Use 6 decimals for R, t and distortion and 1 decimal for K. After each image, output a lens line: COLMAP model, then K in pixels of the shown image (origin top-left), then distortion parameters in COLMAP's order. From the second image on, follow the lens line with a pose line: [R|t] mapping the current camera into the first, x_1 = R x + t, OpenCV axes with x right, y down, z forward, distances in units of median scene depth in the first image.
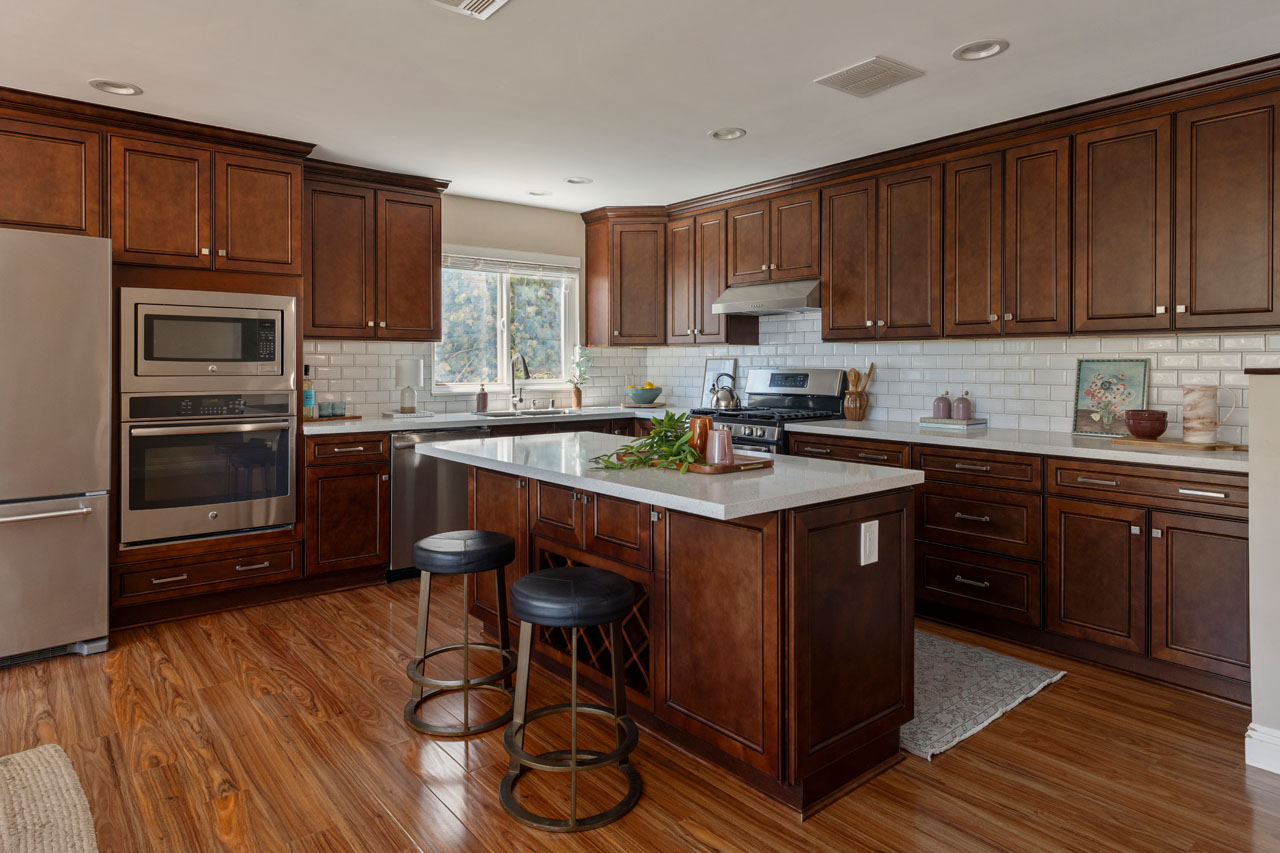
lens RADIAL K [[751.7, 0, 626.6], [0, 751.7, 361.4], [0, 0, 1]] dist [-0.001494, -0.001686]
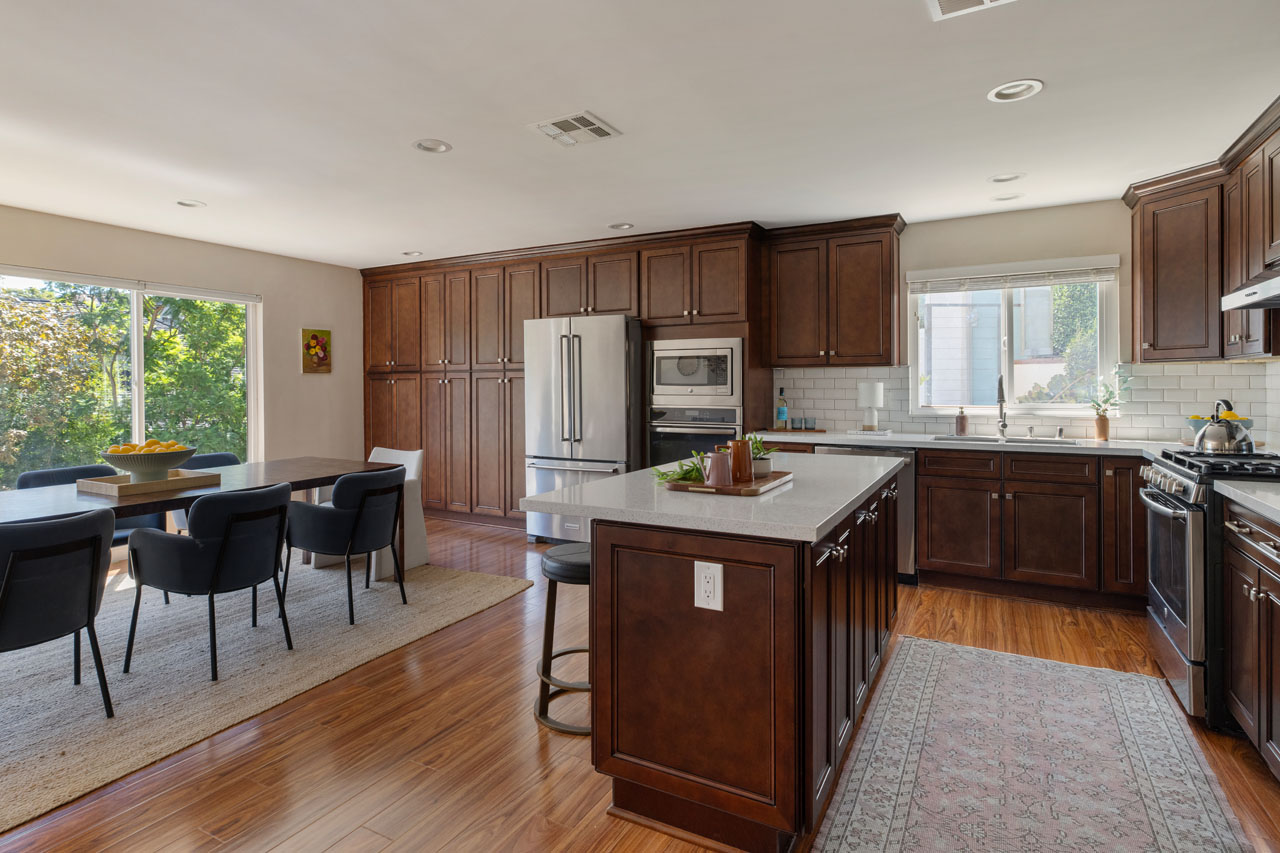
lens RADIAL K [[663.9, 0, 631.5], [0, 663.9, 394.0], [0, 0, 1]] dist [0.001959, 0.000278]
pose [[0.364843, 0.005762, -0.931051, 0.515995], [0.004355, 0.999959, 0.007895, 0.005136], [0.931059, -0.006935, 0.364803, 0.322840]]
